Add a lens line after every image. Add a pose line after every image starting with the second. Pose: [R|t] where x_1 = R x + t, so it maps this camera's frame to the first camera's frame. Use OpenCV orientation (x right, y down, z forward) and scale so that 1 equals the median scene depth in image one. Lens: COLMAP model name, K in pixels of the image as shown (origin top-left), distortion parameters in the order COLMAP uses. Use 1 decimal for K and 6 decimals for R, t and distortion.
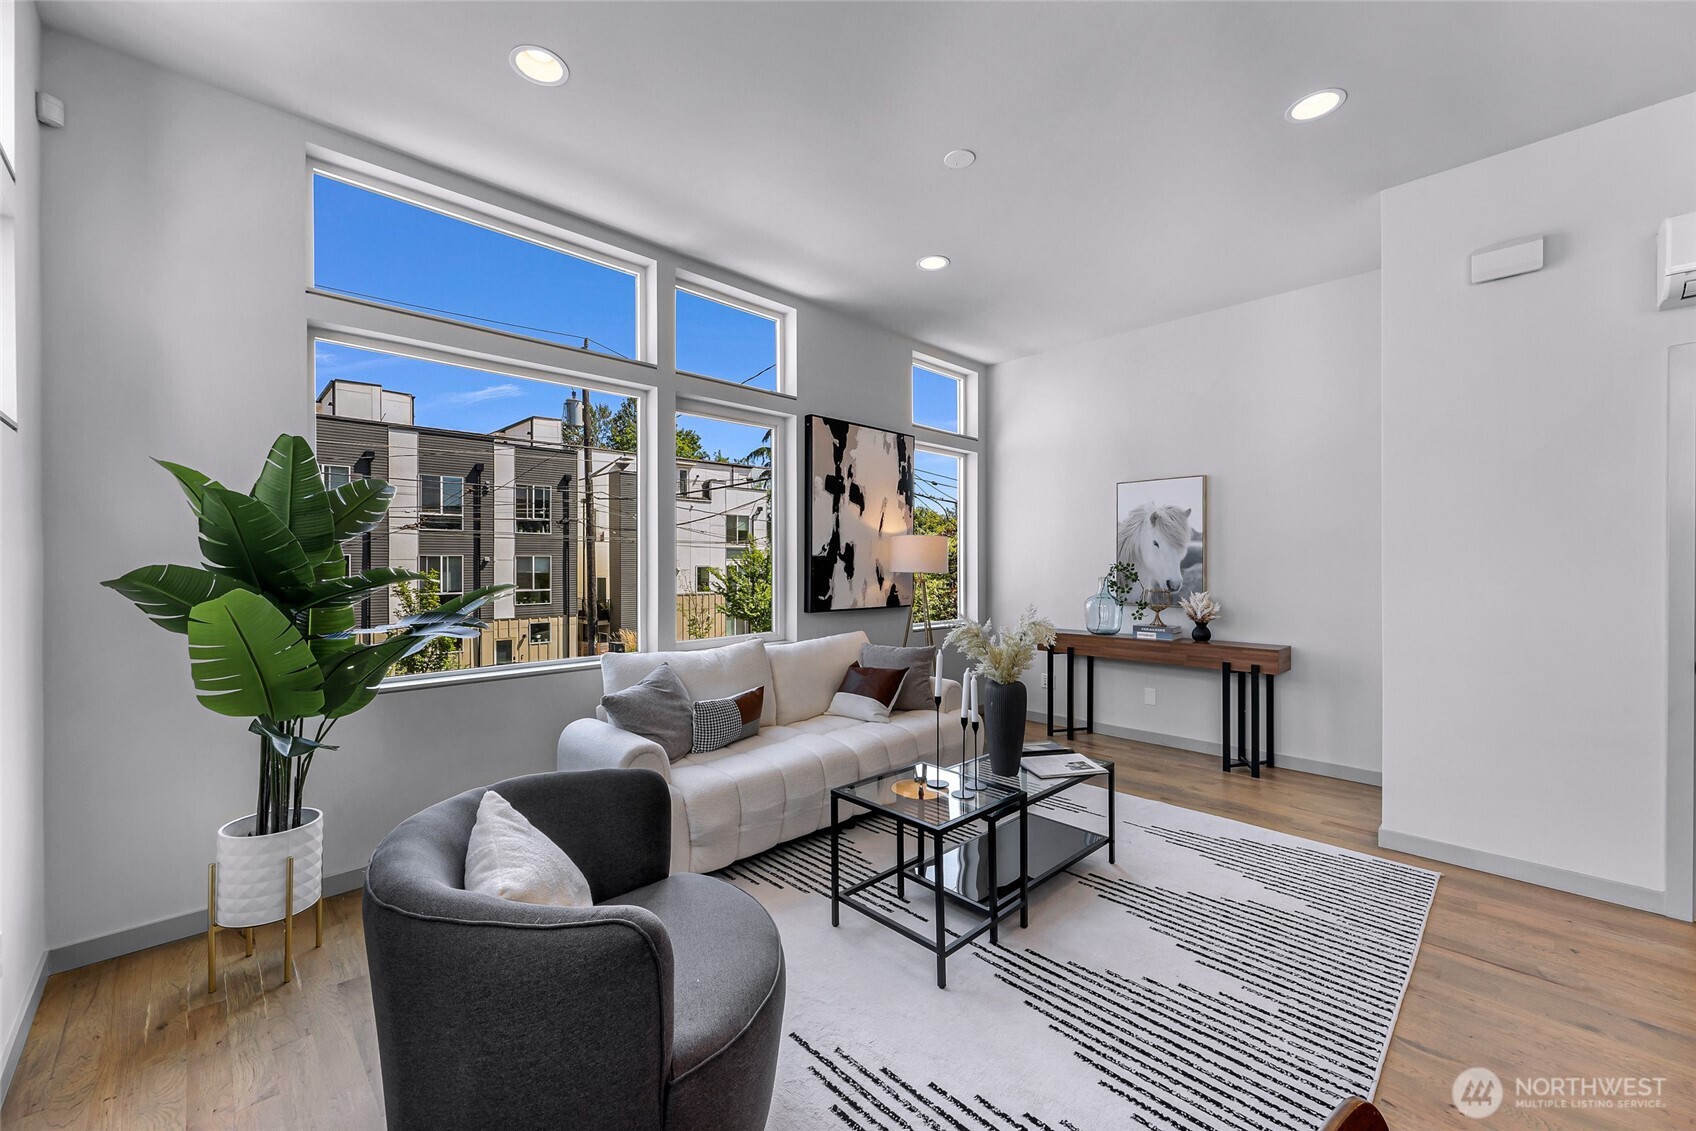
lens RADIAL K [[664.3, 0, 821.1], [0, 664.3, 563.5], [0, 0, 1]] dist [-0.000014, -0.000092]
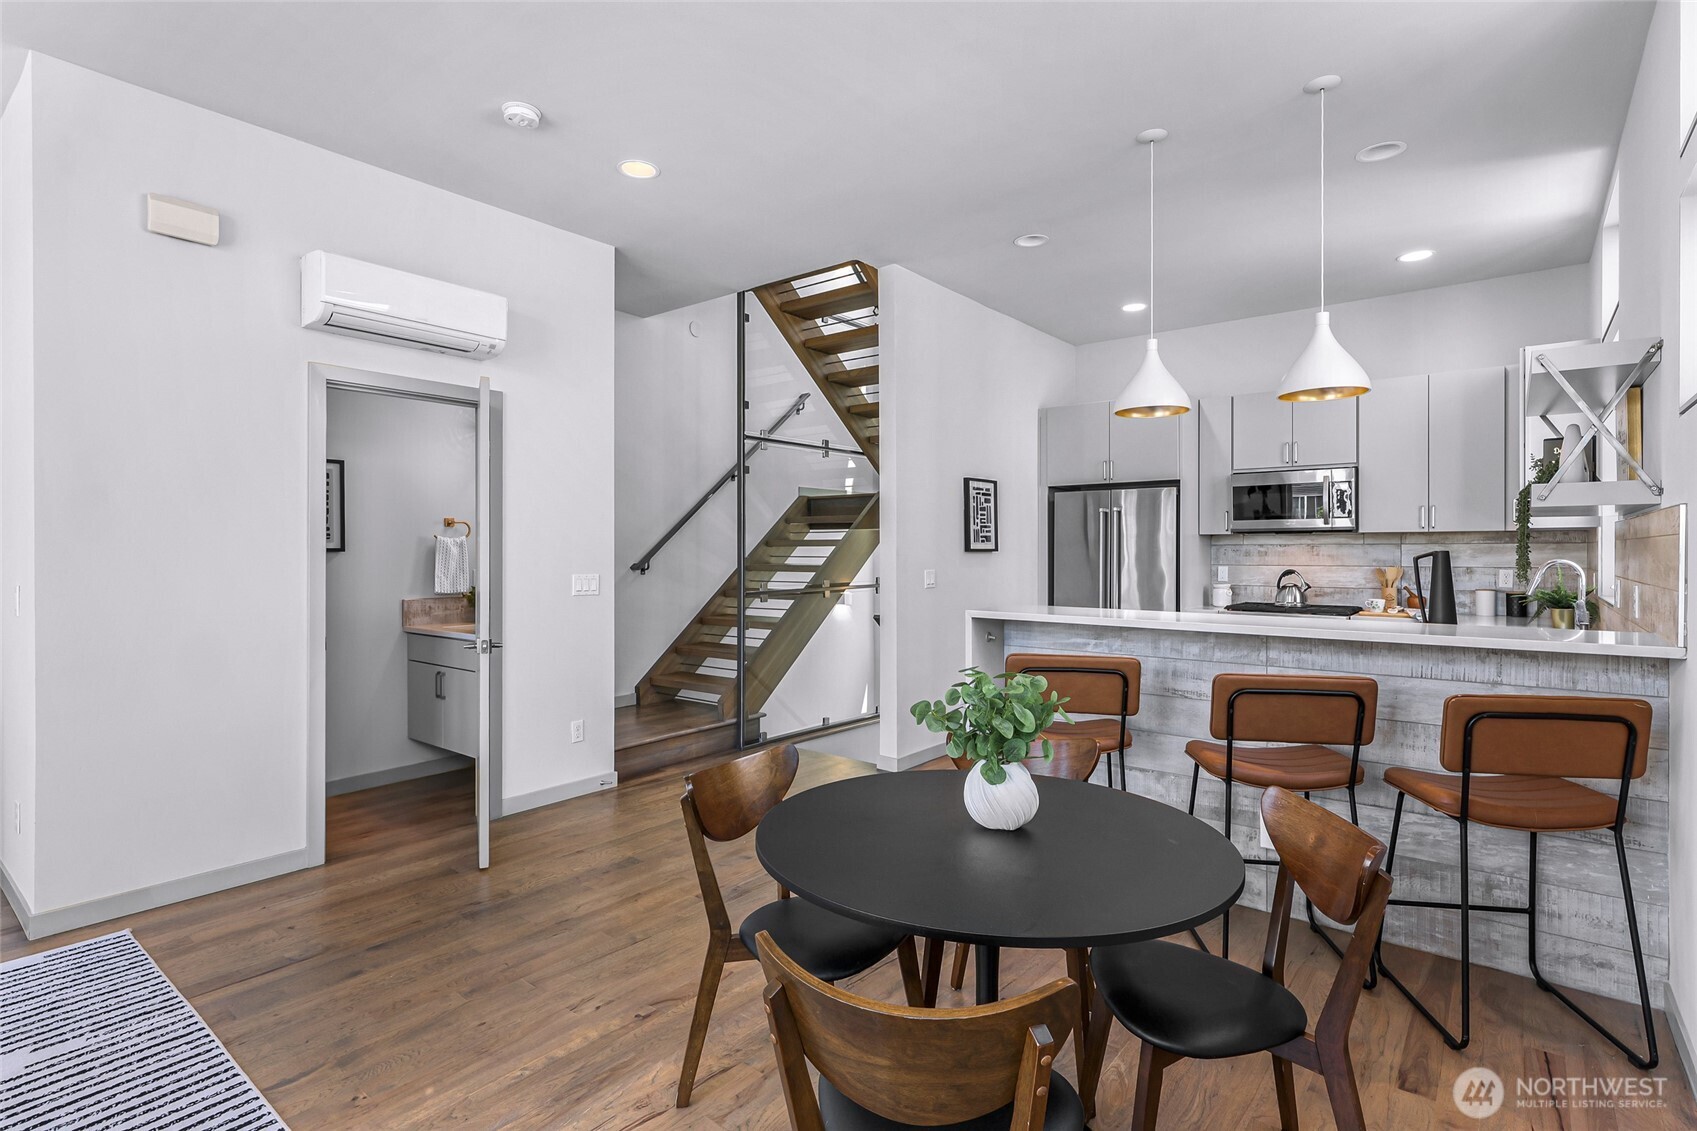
lens RADIAL K [[835.2, 0, 860.2], [0, 835.2, 548.7], [0, 0, 1]] dist [0.003056, 0.001247]
pose [[-0.152500, 0.004651, 0.988292, -0.234247], [0.003486, 0.999985, -0.004168, 0.000160], [-0.988297, 0.002810, -0.152514, 0.251714]]
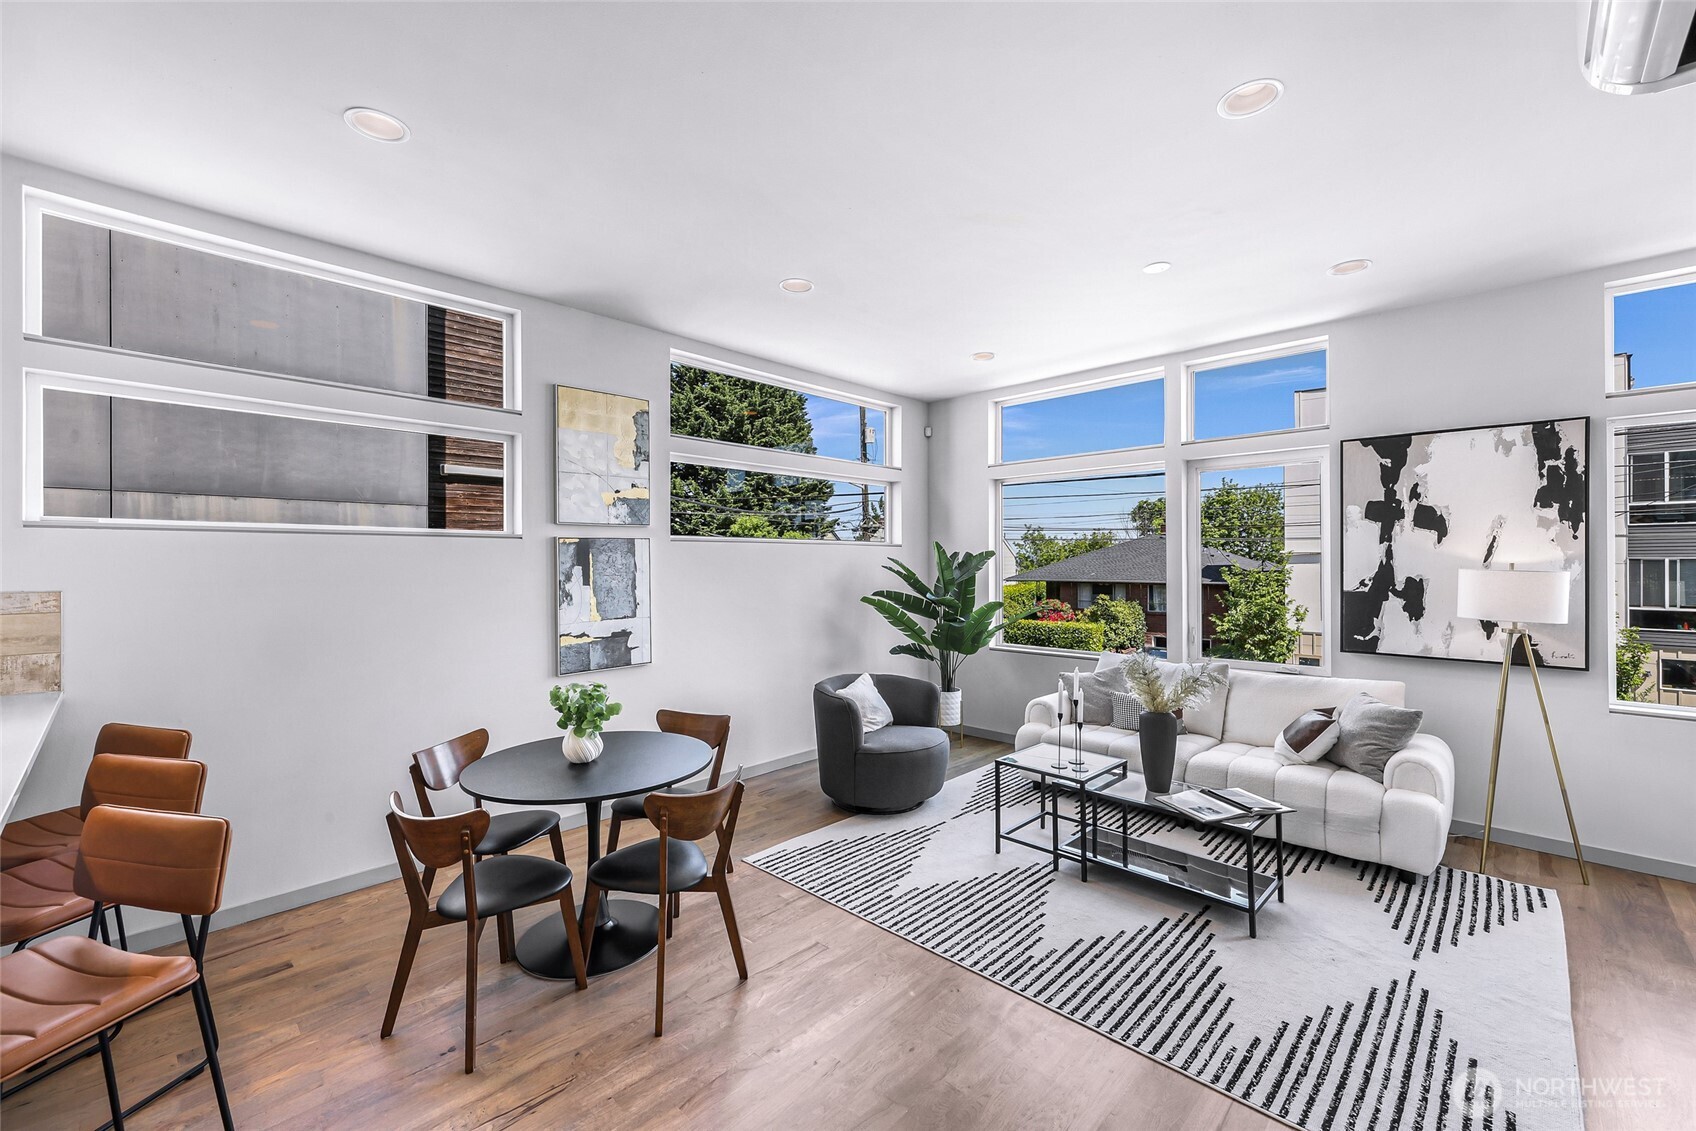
lens RADIAL K [[686.5, 0, 837.6], [0, 686.5, 561.8], [0, 0, 1]] dist [0.001156, -0.000013]
pose [[0.033392, 0.000545, -0.999442, 1.417087], [0.001786, 0.999998, 0.000605, -0.083296], [0.999441, -0.001805, 0.033391, 0.388513]]
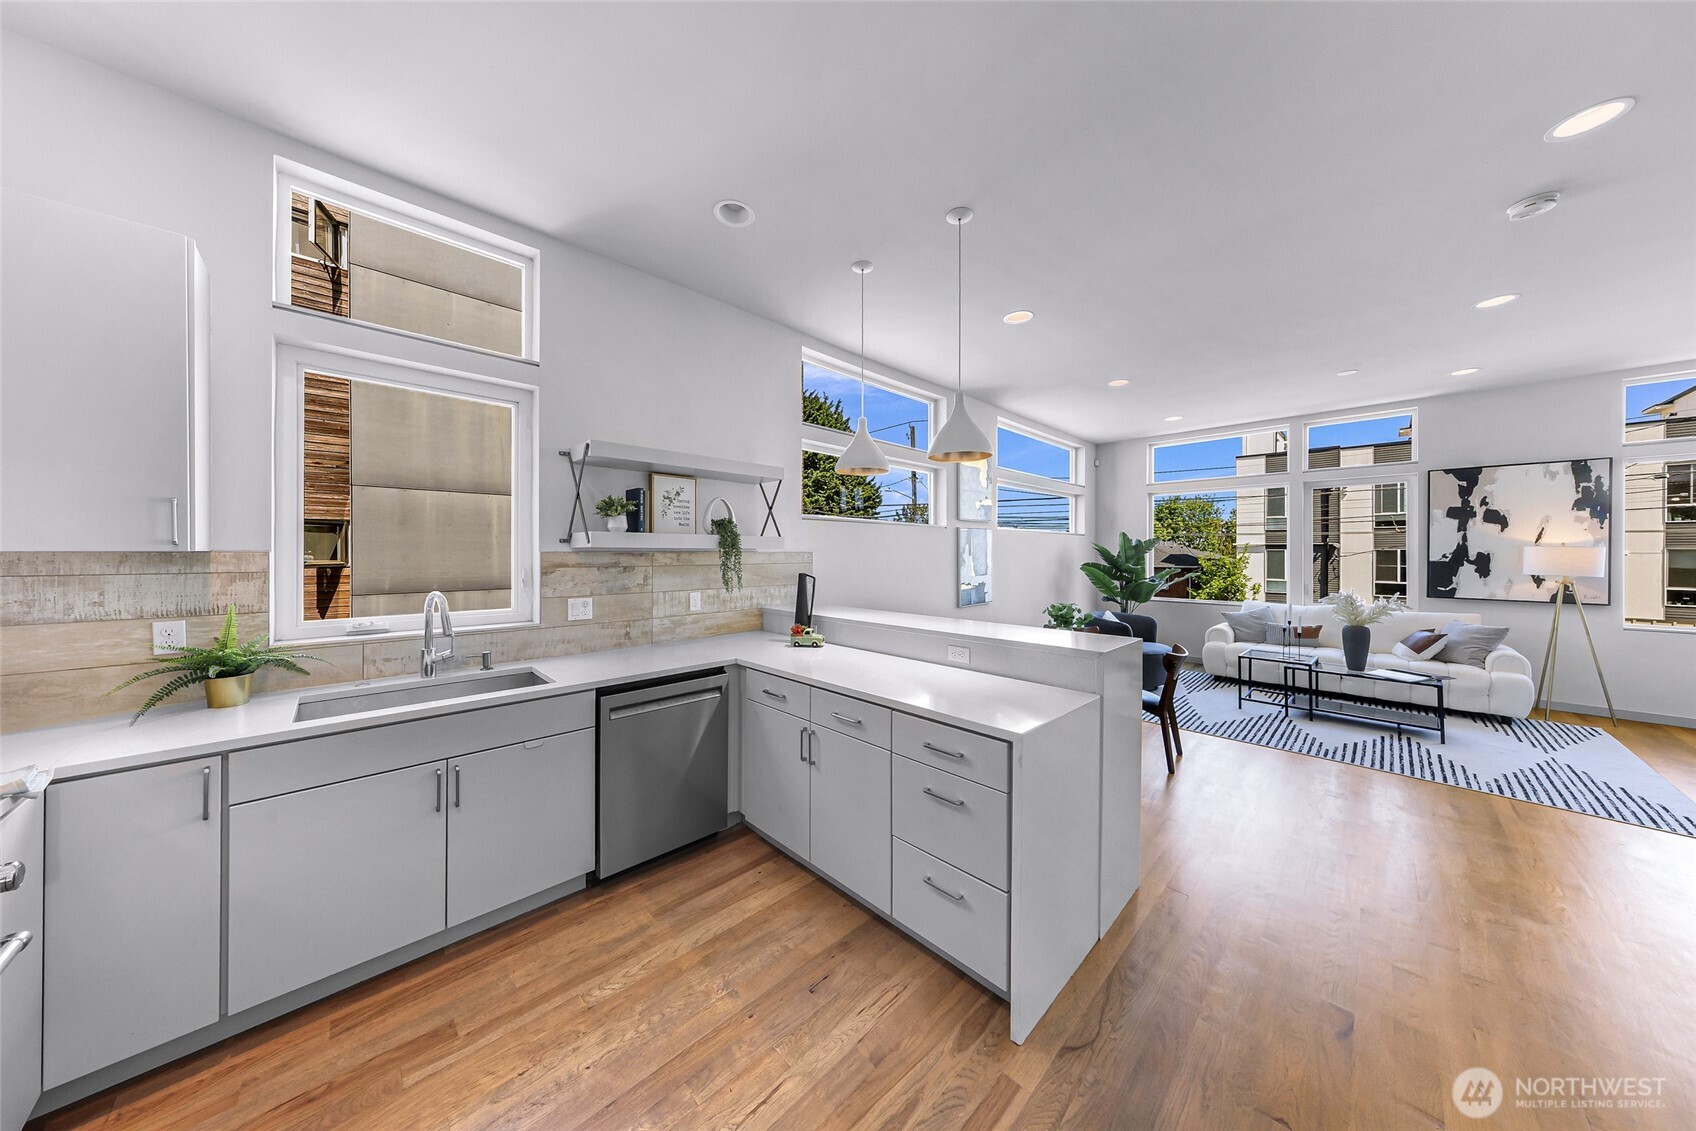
lens RADIAL K [[501.3, 0, 839.3], [0, 501.3, 553.6], [0, 0, 1]] dist [0.001633, 0.000068]
pose [[-0.007494, 0.002497, -0.999969, 1.790482], [-0.002555, 0.999994, 0.002516, -0.043165], [0.999969, 0.002574, -0.007488, -0.572677]]
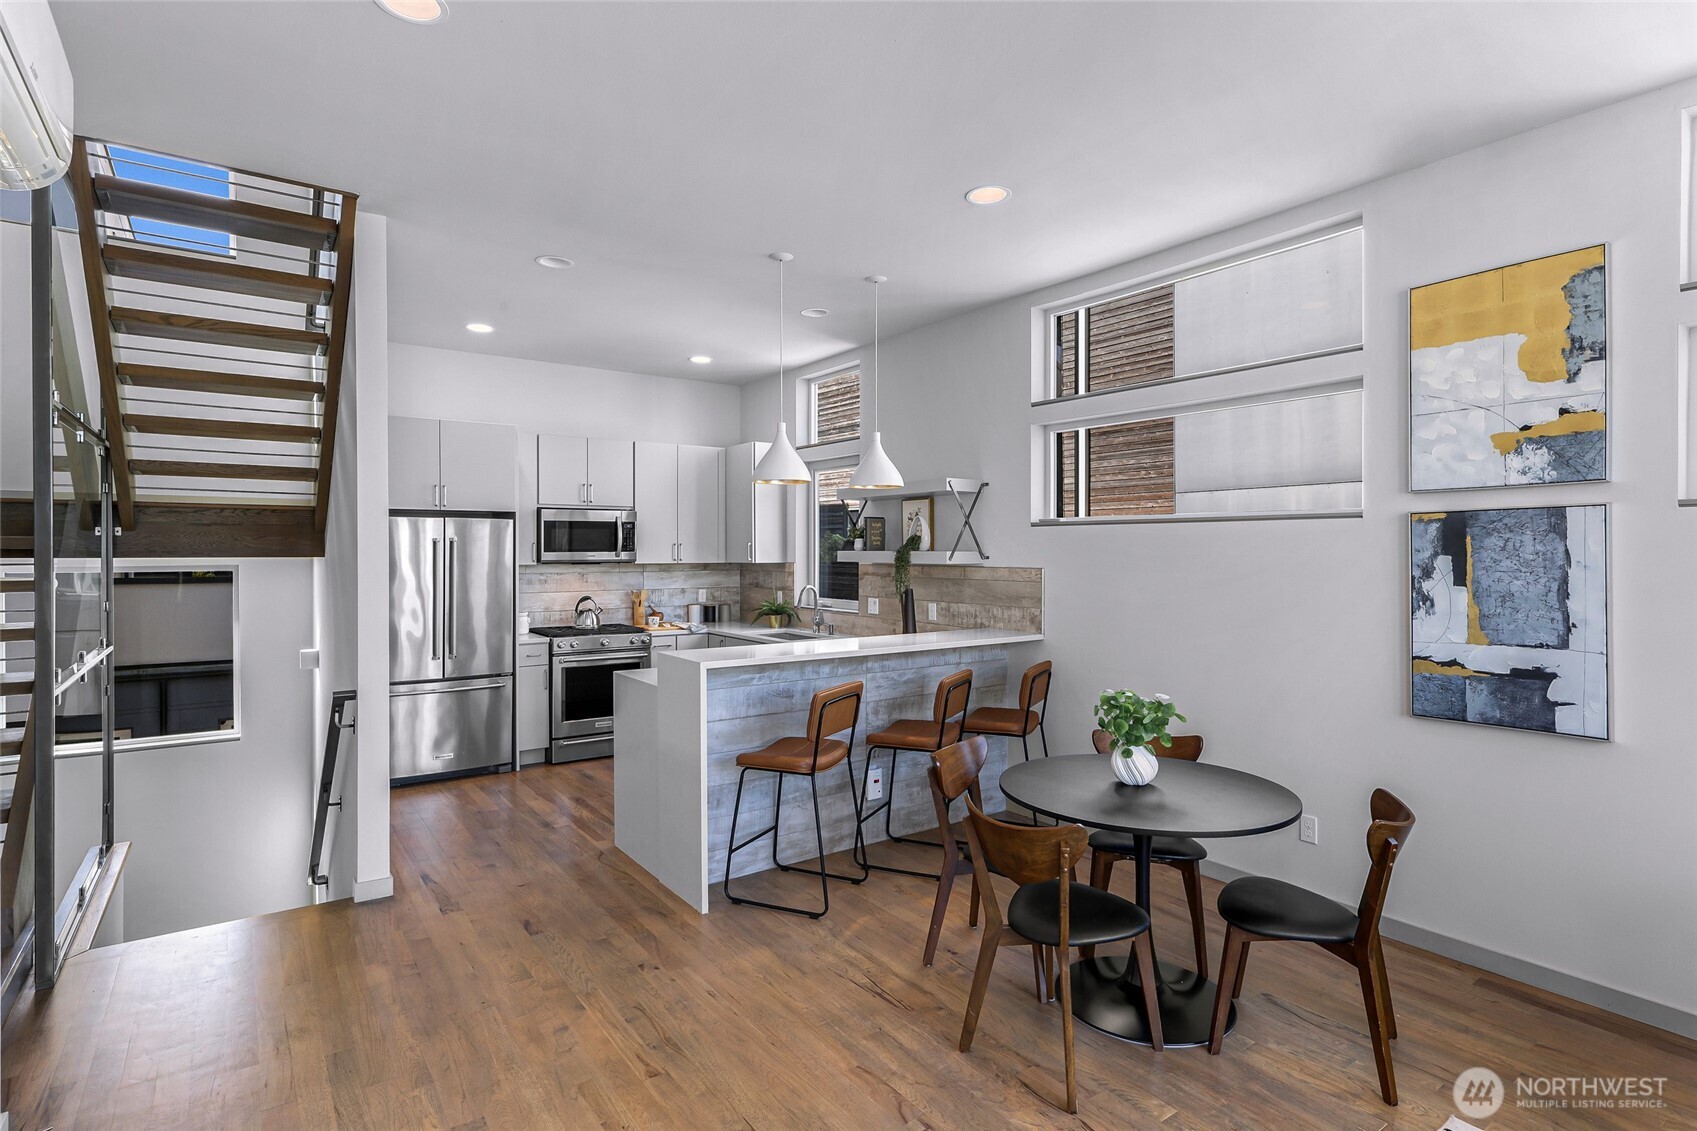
lens RADIAL K [[849.4, 0, 847.5], [0, 849.4, 558.0], [0, 0, 1]] dist [0.000698, 0.000020]
pose [[-0.990934, 0.000401, 0.134349, 0.598659], [0.001909, 0.999937, 0.011103, -0.085177], [-0.134336, 0.011258, -0.990872, 1.156844]]
